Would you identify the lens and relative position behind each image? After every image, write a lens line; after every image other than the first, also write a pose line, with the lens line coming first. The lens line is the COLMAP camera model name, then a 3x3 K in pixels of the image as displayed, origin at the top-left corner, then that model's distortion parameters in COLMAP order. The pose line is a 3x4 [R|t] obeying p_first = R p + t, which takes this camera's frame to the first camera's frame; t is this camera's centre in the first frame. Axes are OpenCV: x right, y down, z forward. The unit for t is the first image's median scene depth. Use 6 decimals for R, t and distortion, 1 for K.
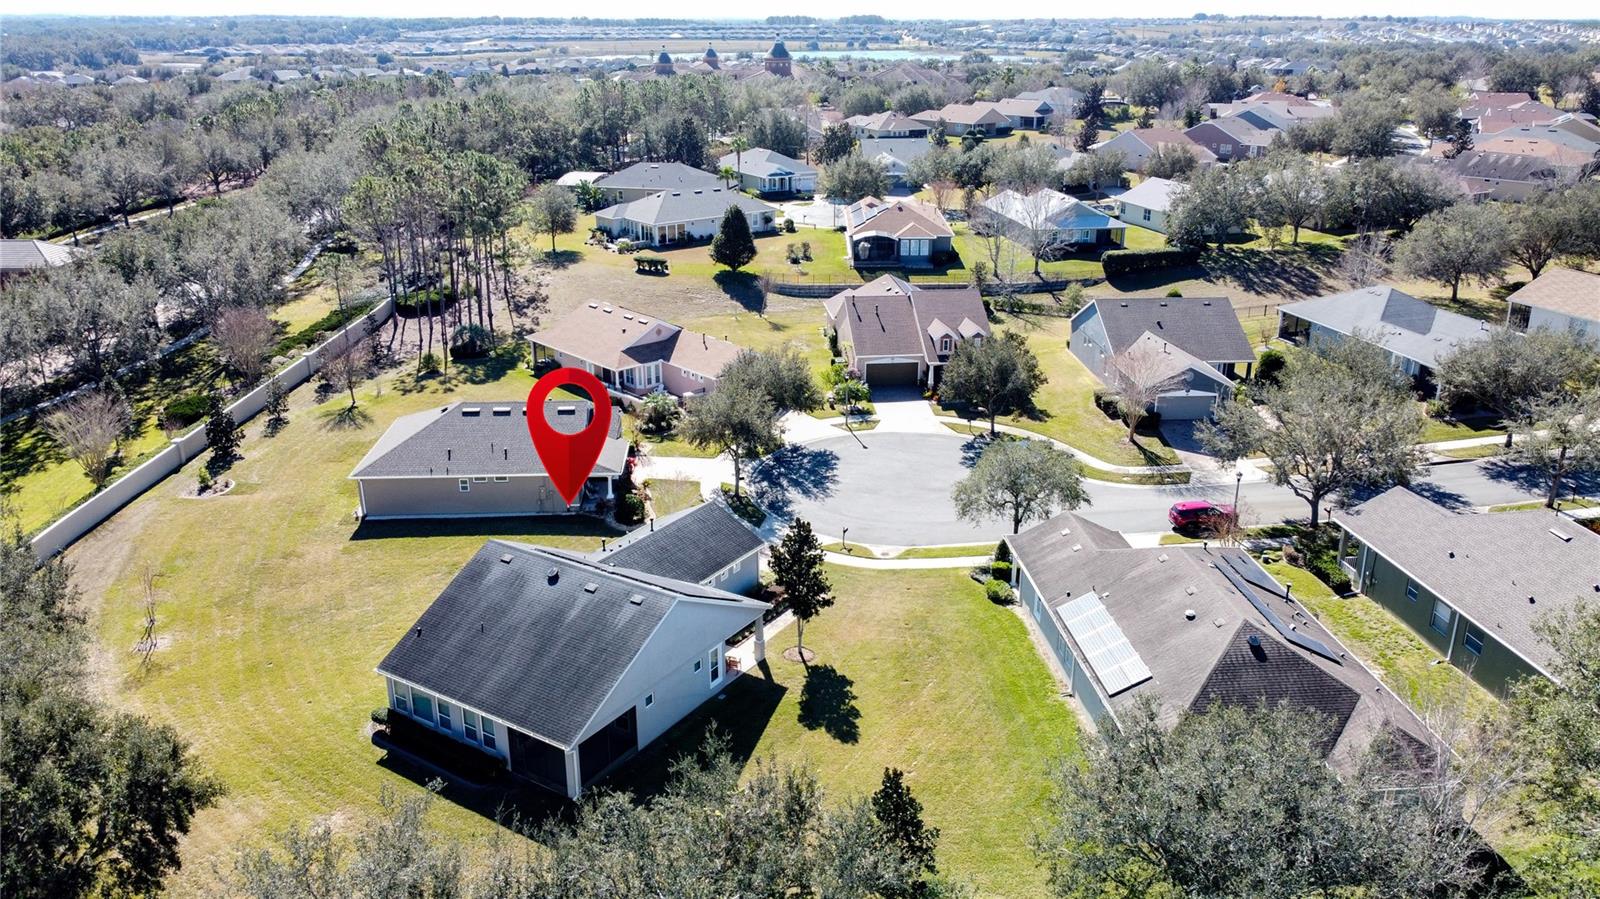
lens RADIAL K [[1189.7, 0, 800.0], [0, 1189.7, 449.5], [0, 0, 1]] dist [0.008460, -0.008925]
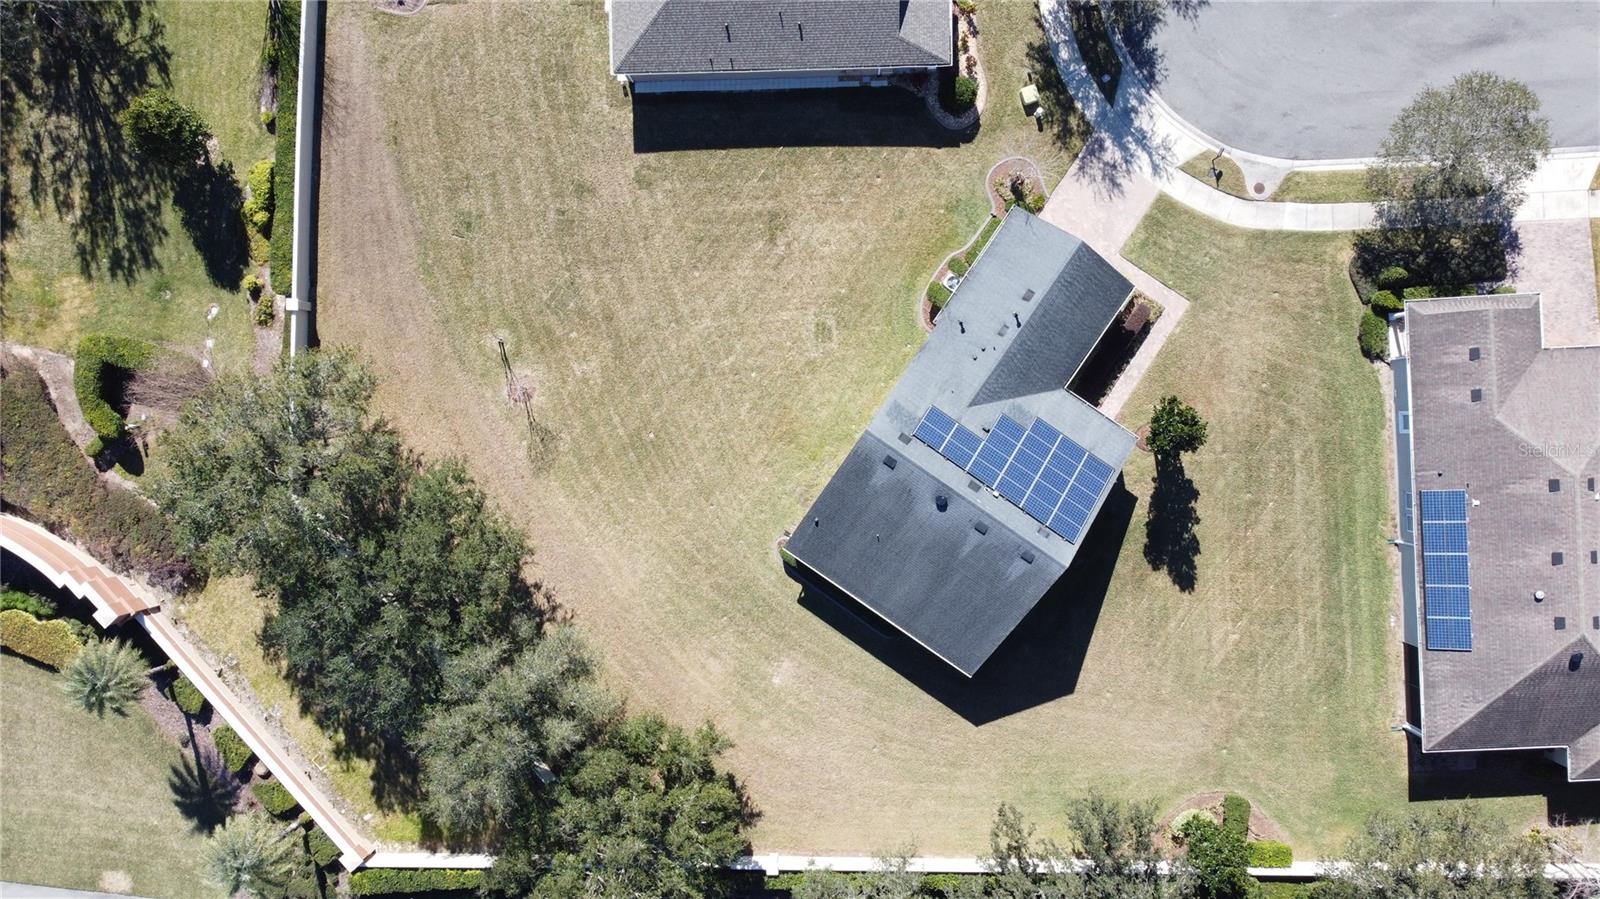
lens RADIAL K [[1189.7, 0, 800.0], [0, 1189.7, 449.5], [0, 0, 1]] dist [0.008460, -0.008925]
pose [[0.998834, 0.041034, -0.025427, -0.180039], [0.011037, 0.318640, 0.947812, -0.523559], [0.046995, -0.946987, 0.317815, 0.415790]]
